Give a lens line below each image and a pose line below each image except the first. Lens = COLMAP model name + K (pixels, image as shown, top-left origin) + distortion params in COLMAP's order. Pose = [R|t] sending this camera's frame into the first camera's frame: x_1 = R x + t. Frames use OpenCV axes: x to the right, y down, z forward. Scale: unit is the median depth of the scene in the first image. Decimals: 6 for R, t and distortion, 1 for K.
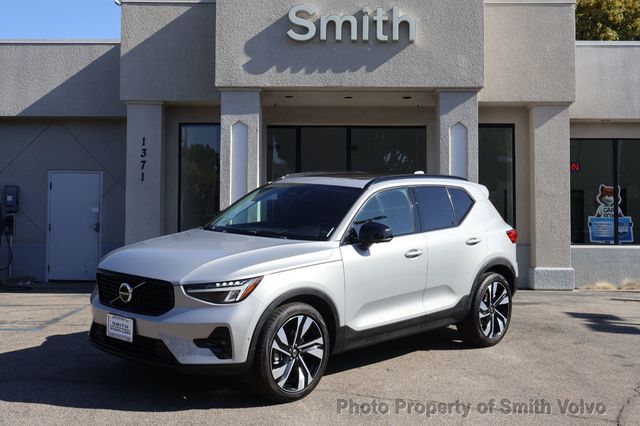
lens RADIAL K [[837.6, 0, 319.0], [0, 837.6, 216.3], [0, 0, 1]] dist [0.004060, 0.000000]
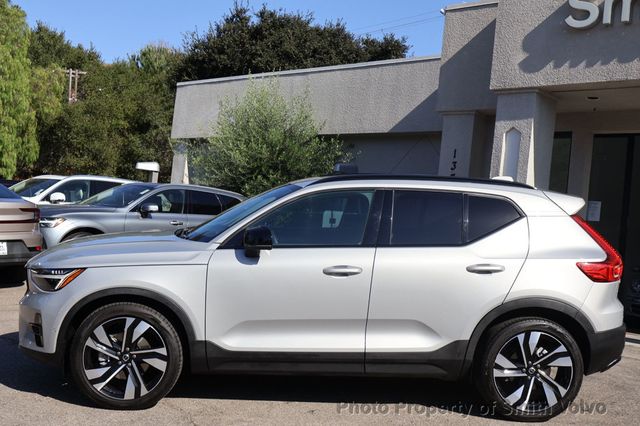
lens RADIAL K [[837.6, 0, 320.0], [0, 837.6, 211.1], [0, 0, 1]] dist [0.004060, 0.000000]
pose [[0.708107, 0.039855, -0.704980, 0.578847], [-0.071606, 0.997312, -0.015542, 0.001655], [0.702465, 0.061486, 0.709057, 0.371173]]
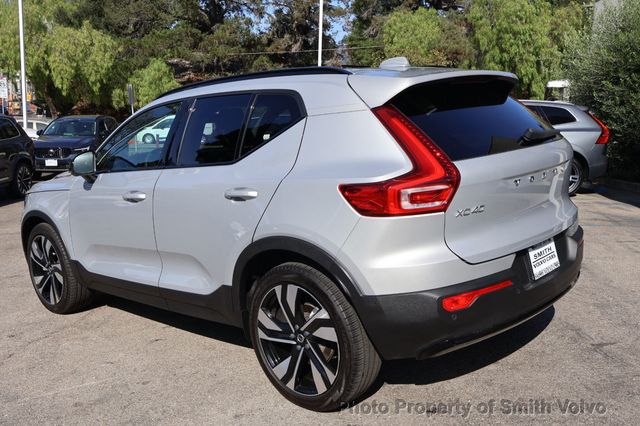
lens RADIAL K [[645.6, 0, 317.8], [0, 645.6, 212.0], [0, 0, 1]] dist [-0.009025, 0.000000]
pose [[-0.025537, 0.137104, -0.990227, 0.578984], [0.007396, 0.990549, 0.136958, -0.014229], [0.999647, -0.003826, -0.026310, 1.034029]]
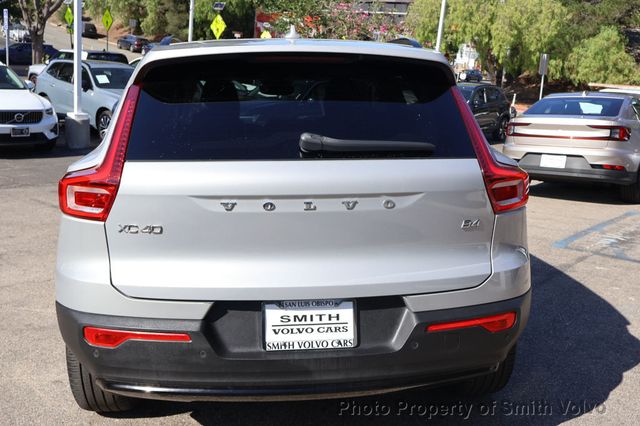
lens RADIAL K [[645.6, 0, 318.8], [0, 645.6, 210.9], [0, 0, 1]] dist [-0.009025, 0.000000]
pose [[-0.703402, 0.102132, -0.703416, 0.363570], [-0.059898, 0.977586, 0.201837, -0.032446], [0.708264, 0.184106, -0.681518, 1.346288]]
